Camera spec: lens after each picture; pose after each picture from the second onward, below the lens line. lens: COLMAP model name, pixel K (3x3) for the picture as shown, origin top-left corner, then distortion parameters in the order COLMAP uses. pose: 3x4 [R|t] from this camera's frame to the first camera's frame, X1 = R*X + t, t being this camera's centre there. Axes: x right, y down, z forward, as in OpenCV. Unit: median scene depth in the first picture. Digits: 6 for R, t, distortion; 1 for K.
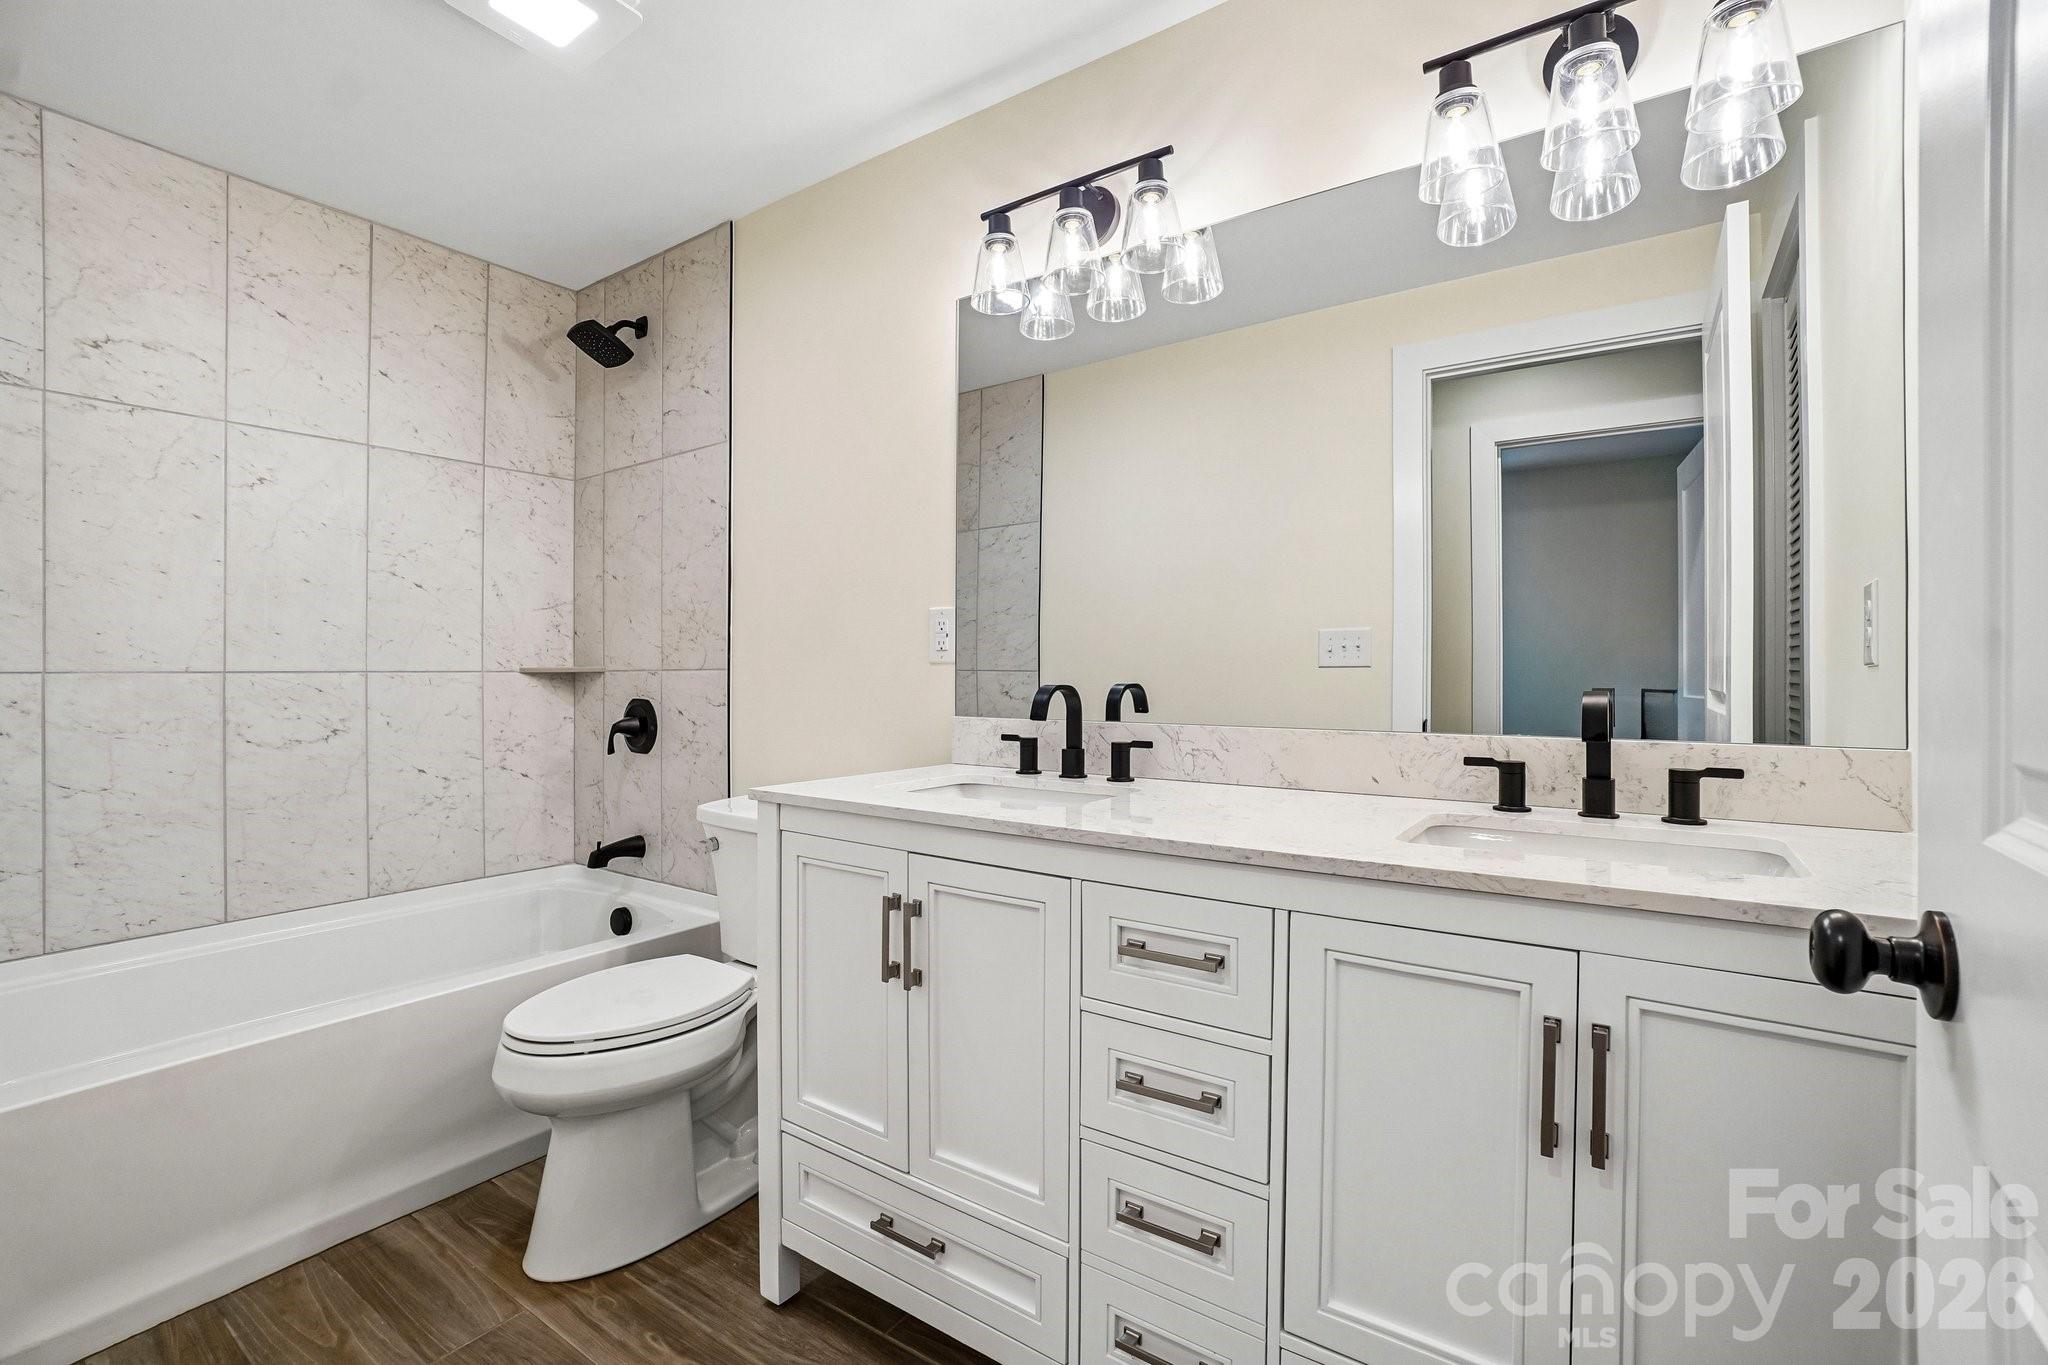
lens RADIAL K [[905.1, 0, 1017.5], [0, 905.1, 680.6], [0, 0, 1]] dist [-0.068246, 0.027282]
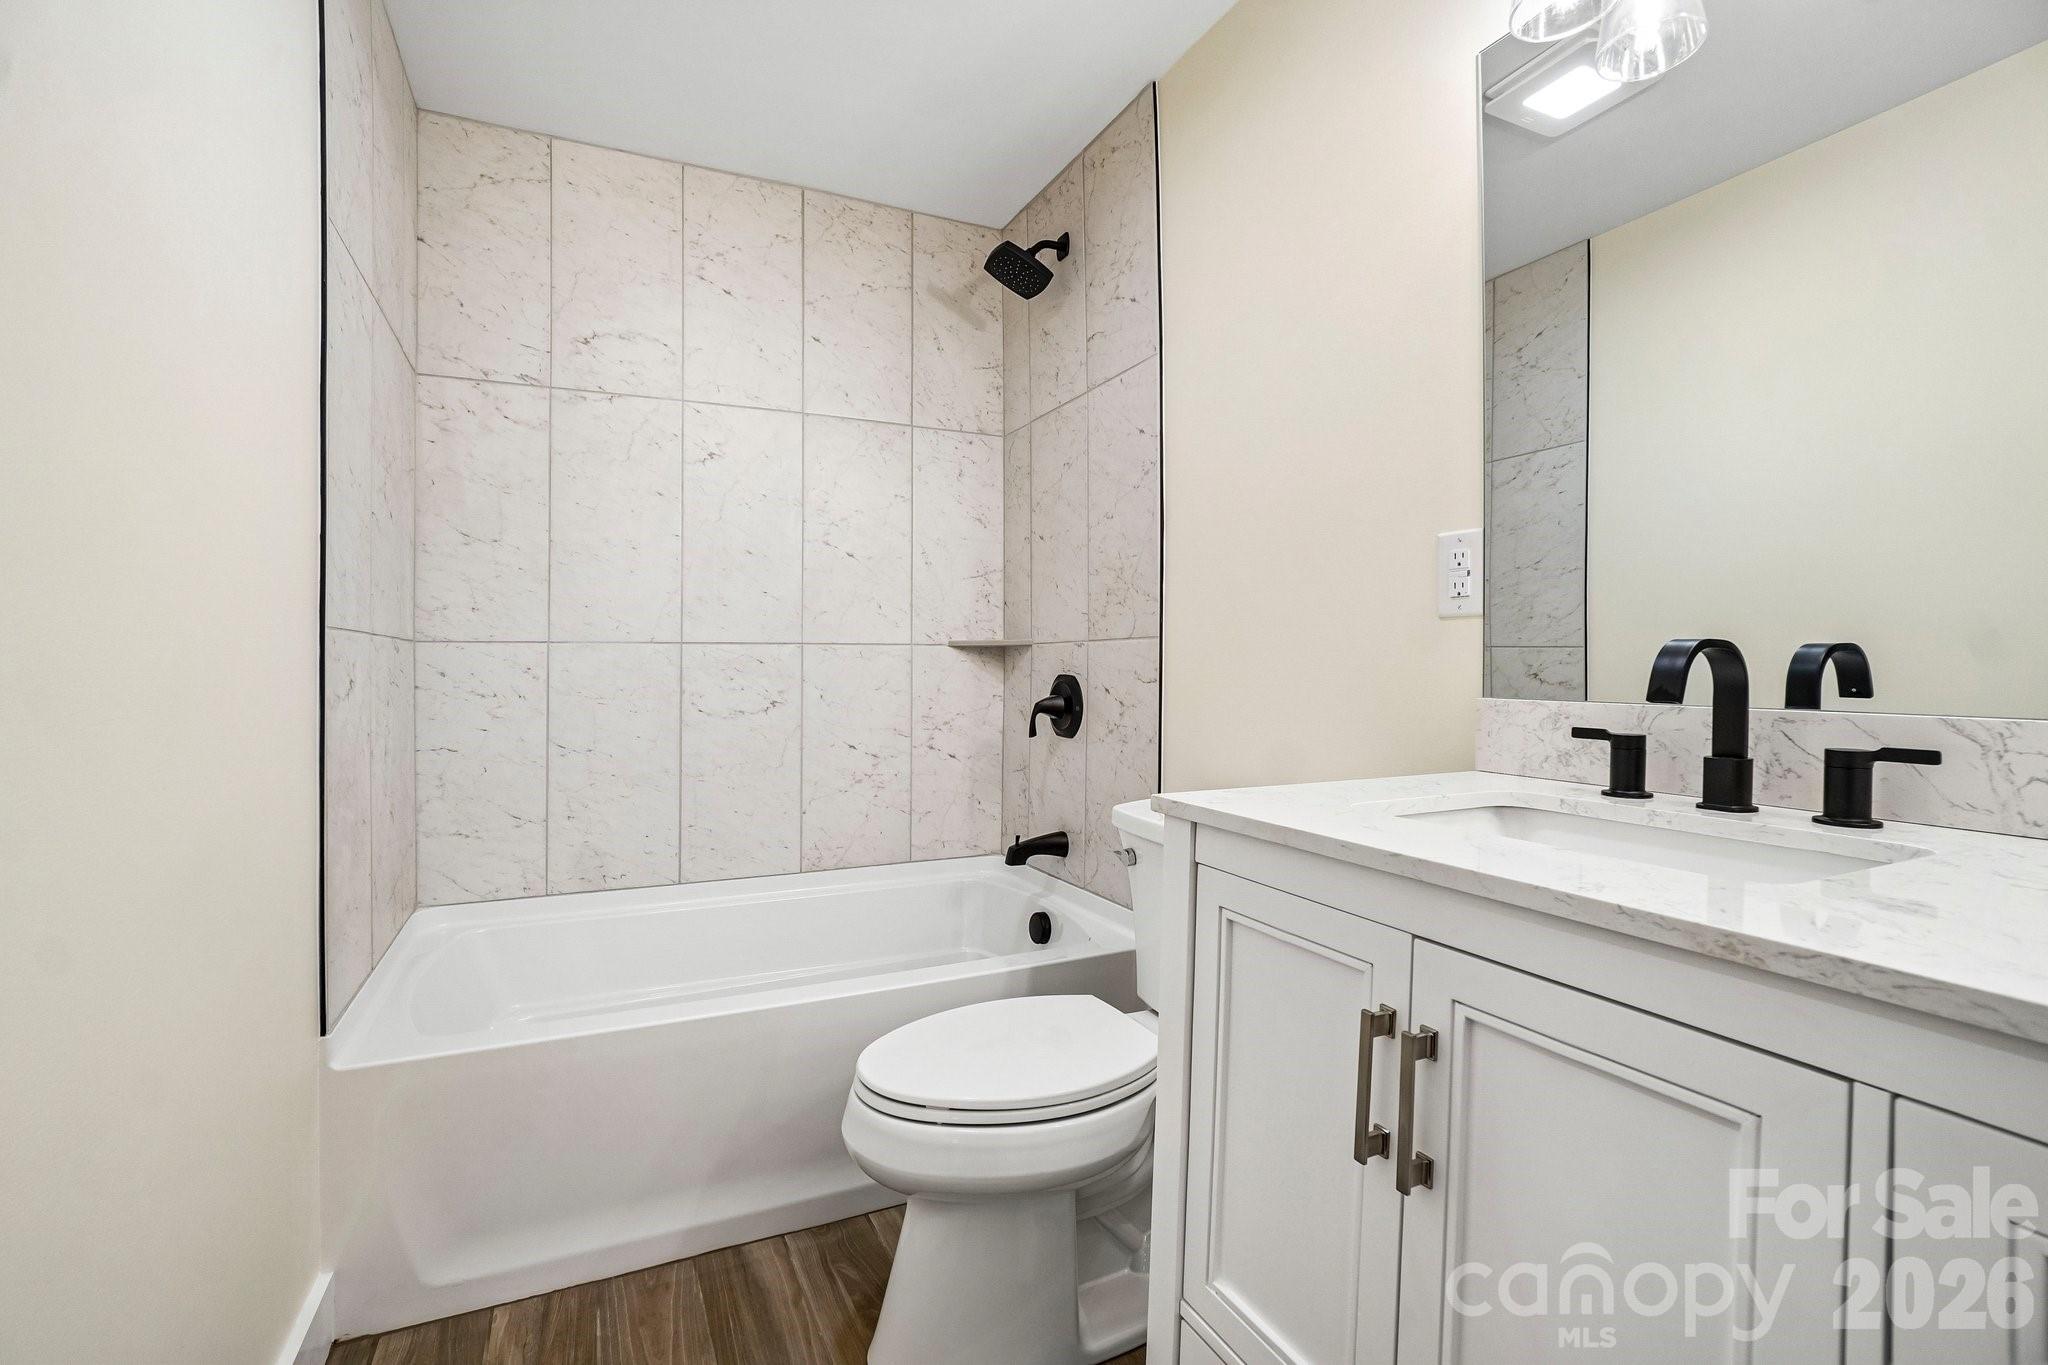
lens RADIAL K [[905.5, 0, 996.7], [0, 905.5, 667.8], [0, 0, 1]] dist [-0.053271, 0.000289]
pose [[0.861203, 0.003378, -0.508250, -0.037471], [-0.004993, 0.999986, -0.001813, 0.017873], [0.508237, 0.004099, 0.861208, 0.236918]]
